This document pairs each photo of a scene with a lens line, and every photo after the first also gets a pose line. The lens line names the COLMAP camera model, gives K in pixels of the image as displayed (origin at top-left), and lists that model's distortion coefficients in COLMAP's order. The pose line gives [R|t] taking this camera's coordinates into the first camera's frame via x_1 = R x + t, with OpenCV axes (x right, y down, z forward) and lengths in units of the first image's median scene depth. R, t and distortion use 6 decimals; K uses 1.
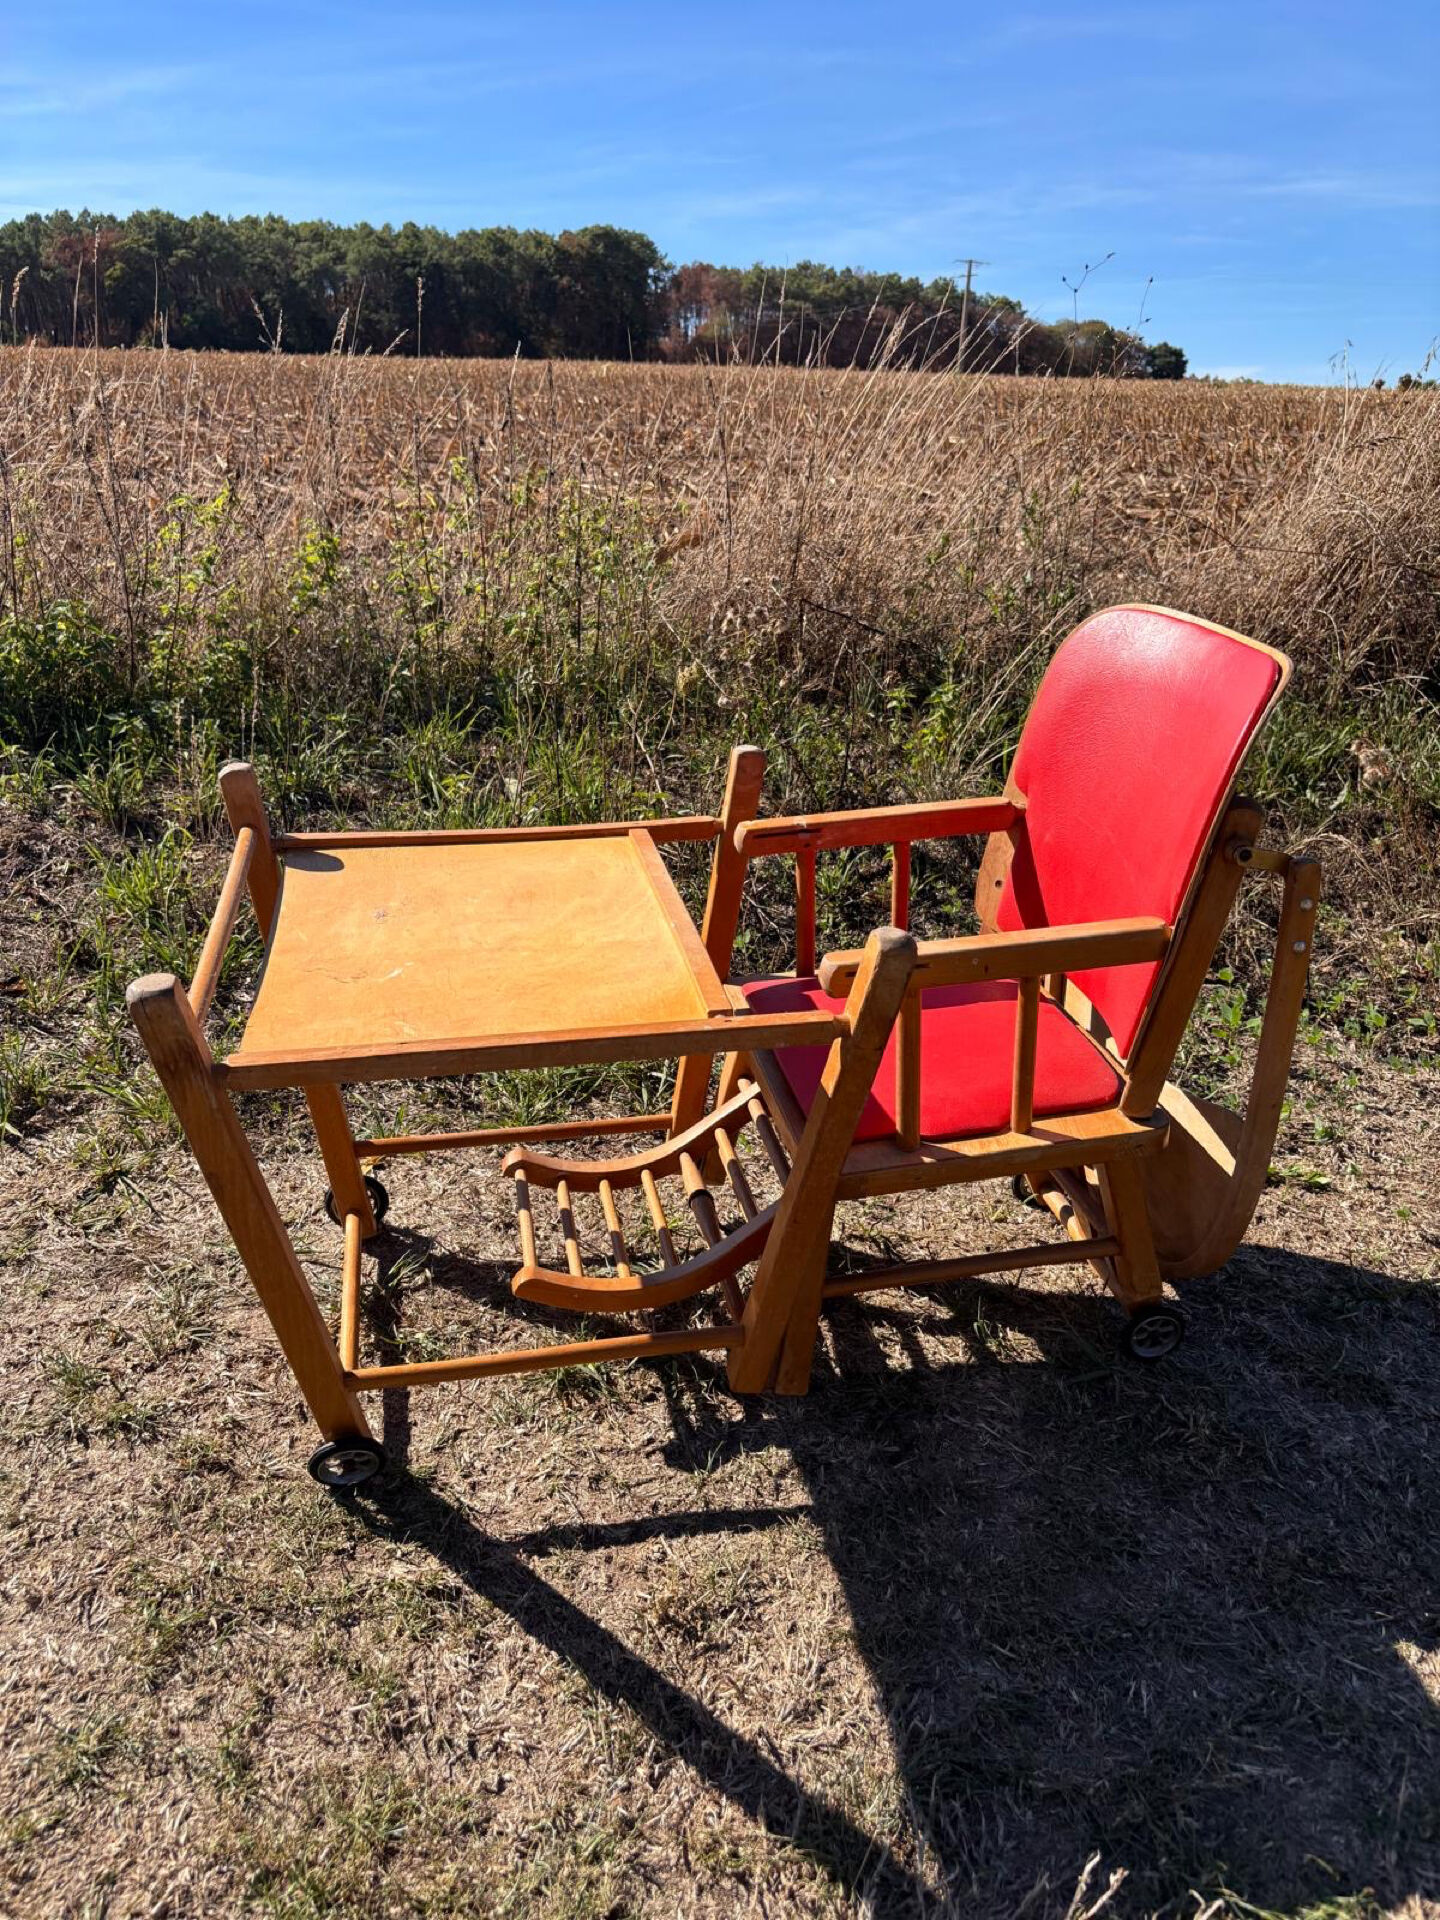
lens RADIAL K [[1493.2, 0, 695.5], [0, 1493.2, 938.8], [0, 0, 1]] dist [0.034664, -0.040551]
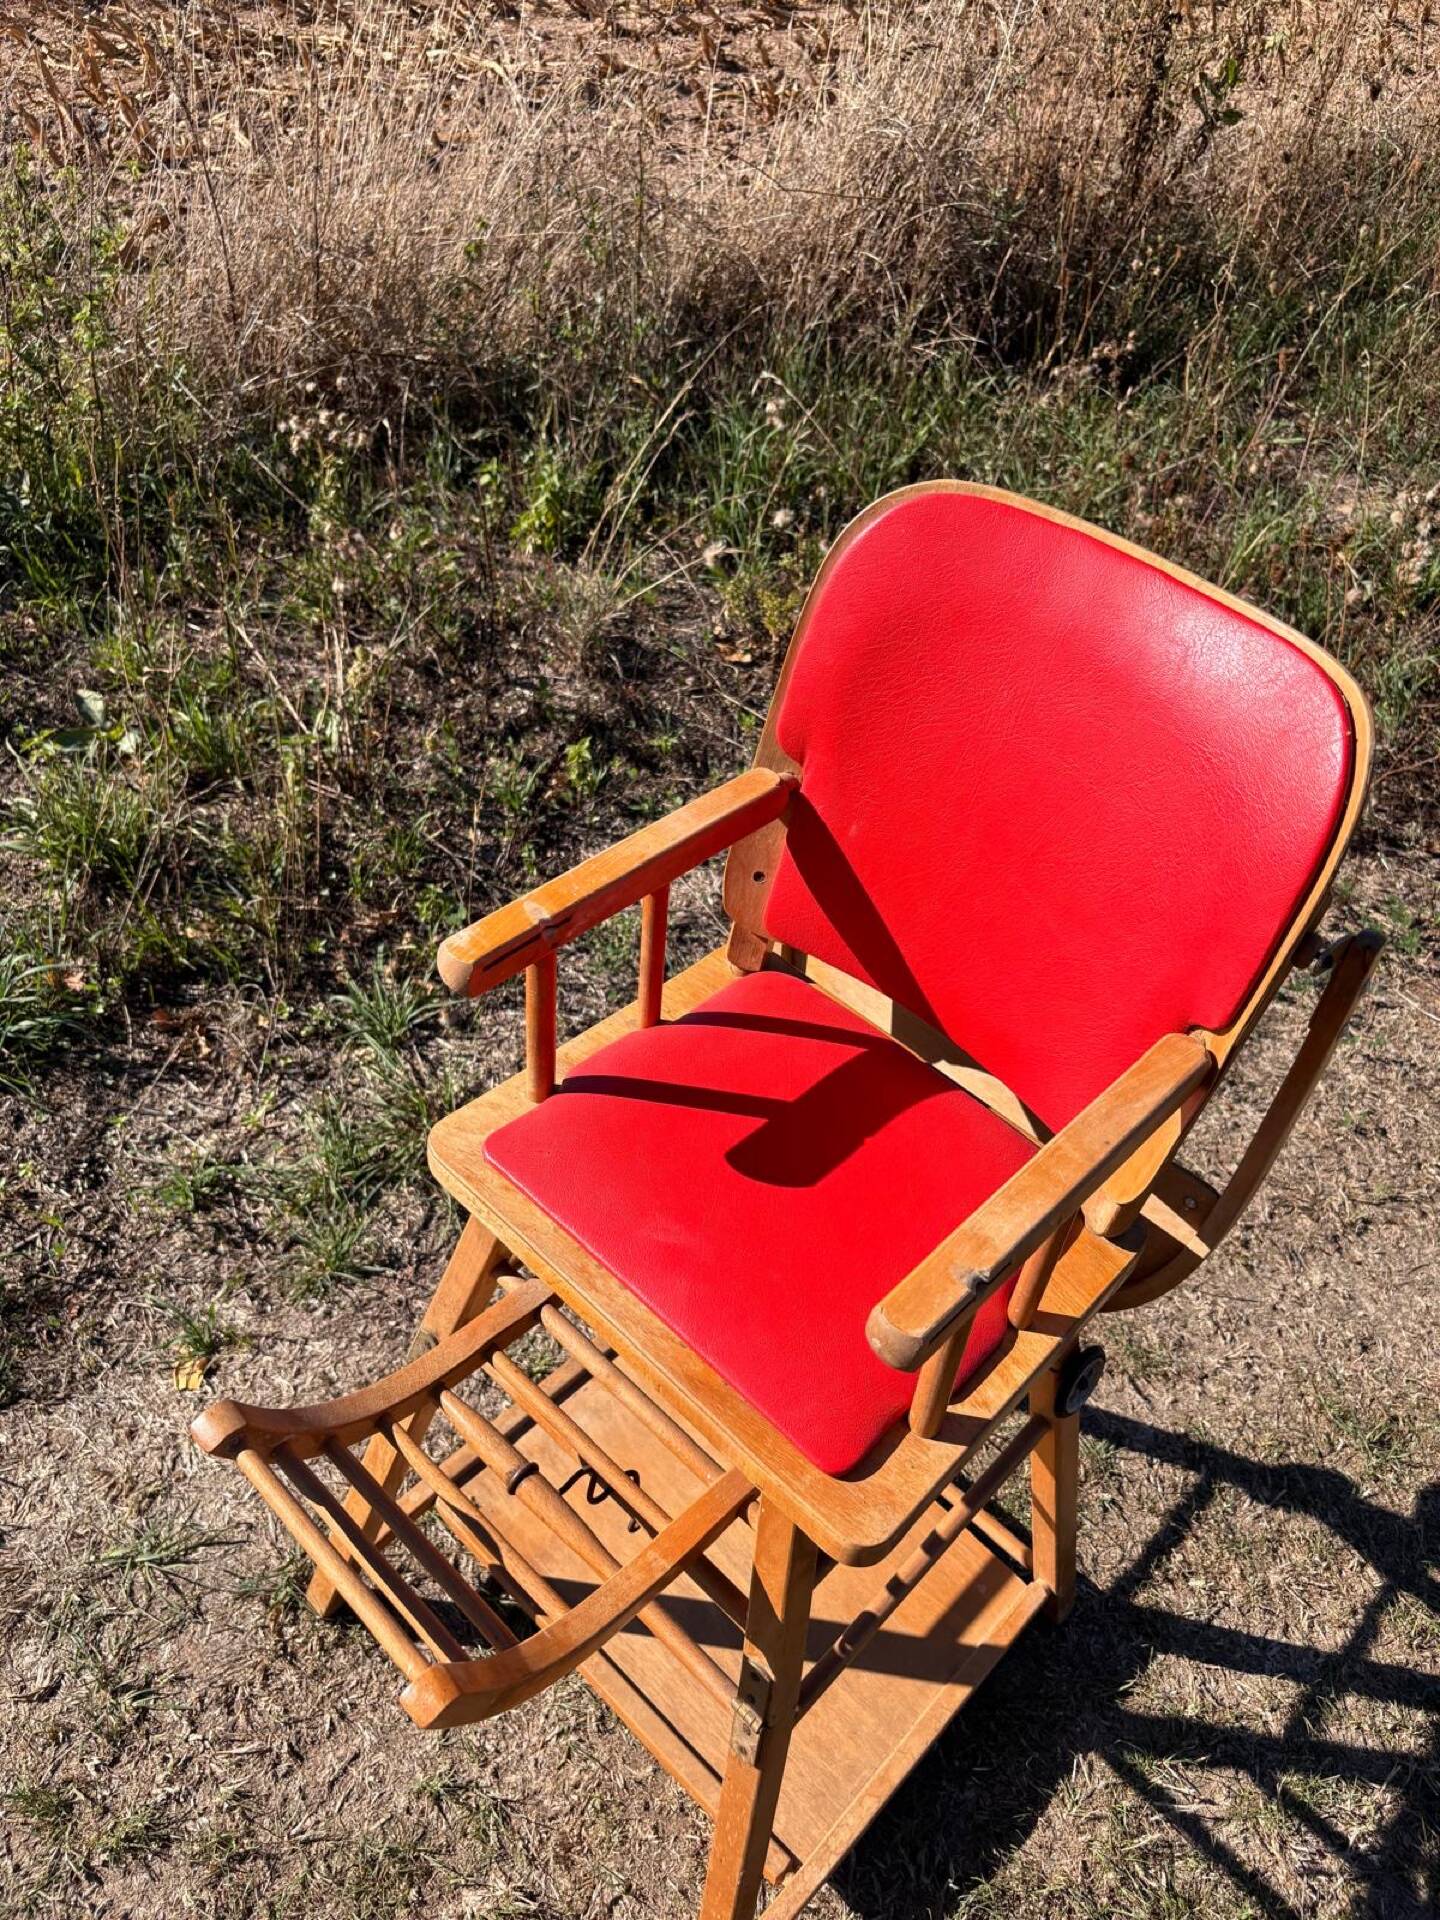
lens RADIAL K [[1493.2, 0, 729.2], [0, 1493.2, 961.8], [0, 0, 1]] dist [0.034664, -0.040551]
pose [[0.922549, -0.232220, 0.308184, -0.162491], [0.099367, 0.914682, 0.391769, -0.488386], [-0.372867, -0.330803, 0.866914, 0.166628]]
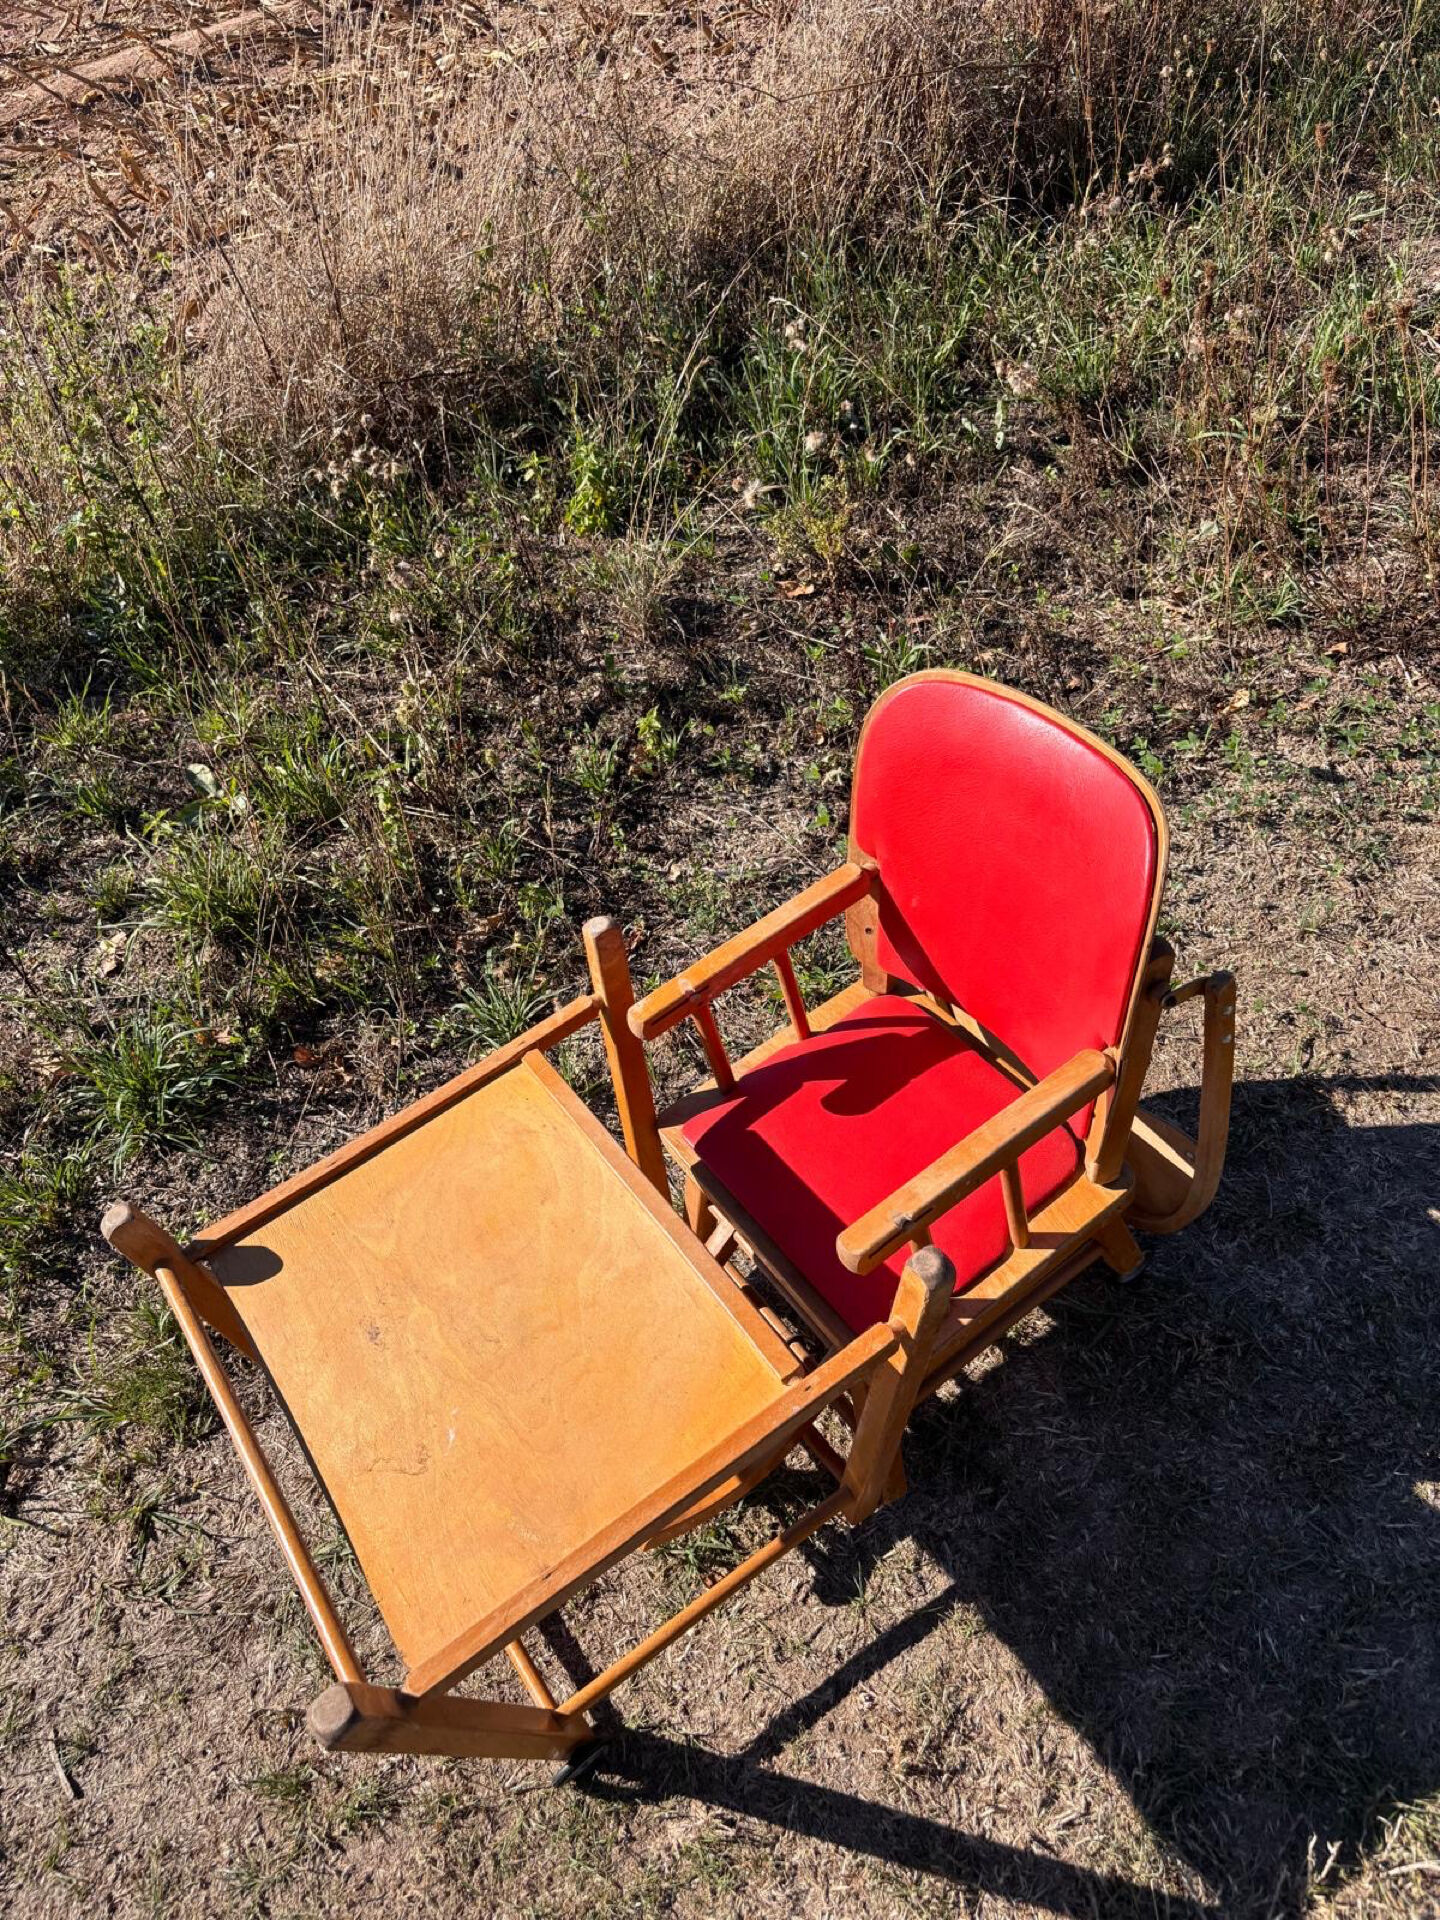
lens RADIAL K [[1493.2, 0, 715.0], [0, 1493.2, 965.5], [0, 0, 1]] dist [0.034664, -0.040551]
pose [[0.896237, -0.420397, 0.141511, -0.044366], [0.339035, 0.854938, 0.392602, -0.470034], [-0.286032, -0.303887, 0.908757, 0.116266]]
